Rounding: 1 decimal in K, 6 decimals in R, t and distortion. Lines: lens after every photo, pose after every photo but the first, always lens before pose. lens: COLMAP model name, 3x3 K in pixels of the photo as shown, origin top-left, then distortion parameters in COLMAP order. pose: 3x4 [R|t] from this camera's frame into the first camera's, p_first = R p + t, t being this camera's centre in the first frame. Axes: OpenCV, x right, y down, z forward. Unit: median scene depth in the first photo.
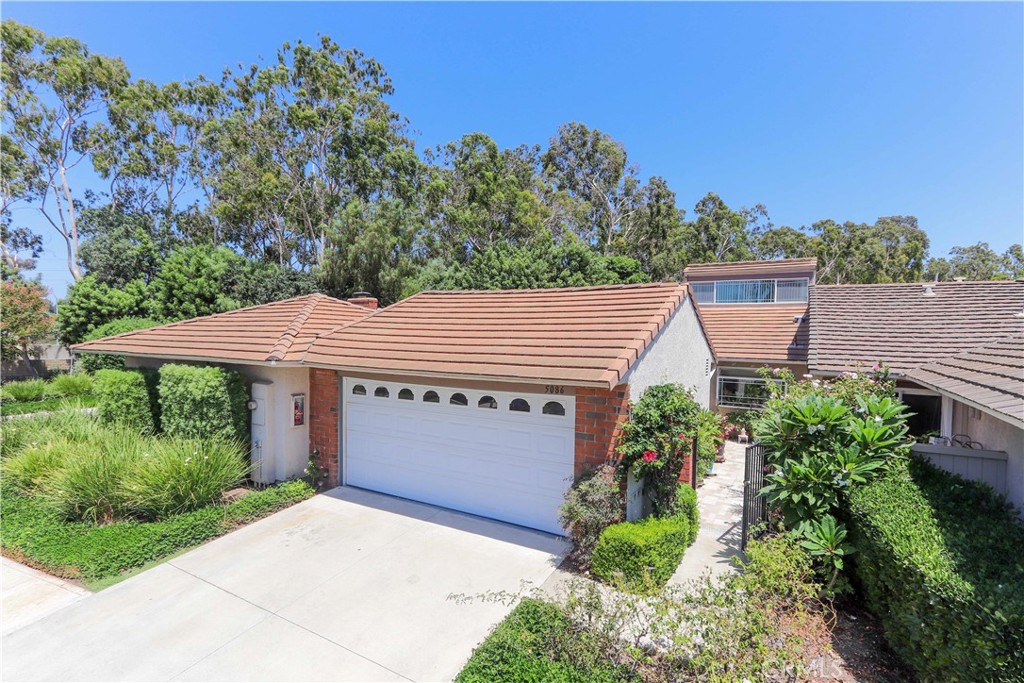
lens RADIAL K [[474.8, 0, 513.7], [0, 474.8, 348.8], [0, 0, 1]] dist [0.003525, 0.000228]
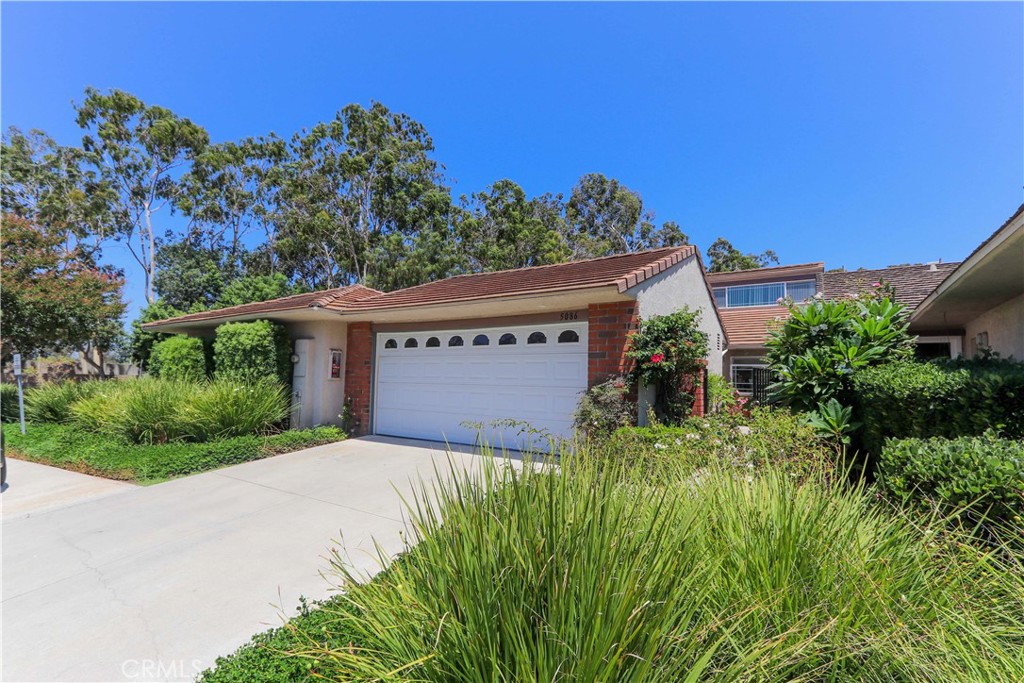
lens RADIAL K [[446.2, 0, 515.6], [0, 446.2, 343.7], [0, 0, 1]] dist [0.001930, 0.000001]
pose [[0.998645, 0.004535, -0.051833, 0.012873], [-0.009646, 0.995062, -0.098786, 0.179777], [0.051129, 0.099152, 0.993758, -0.003929]]
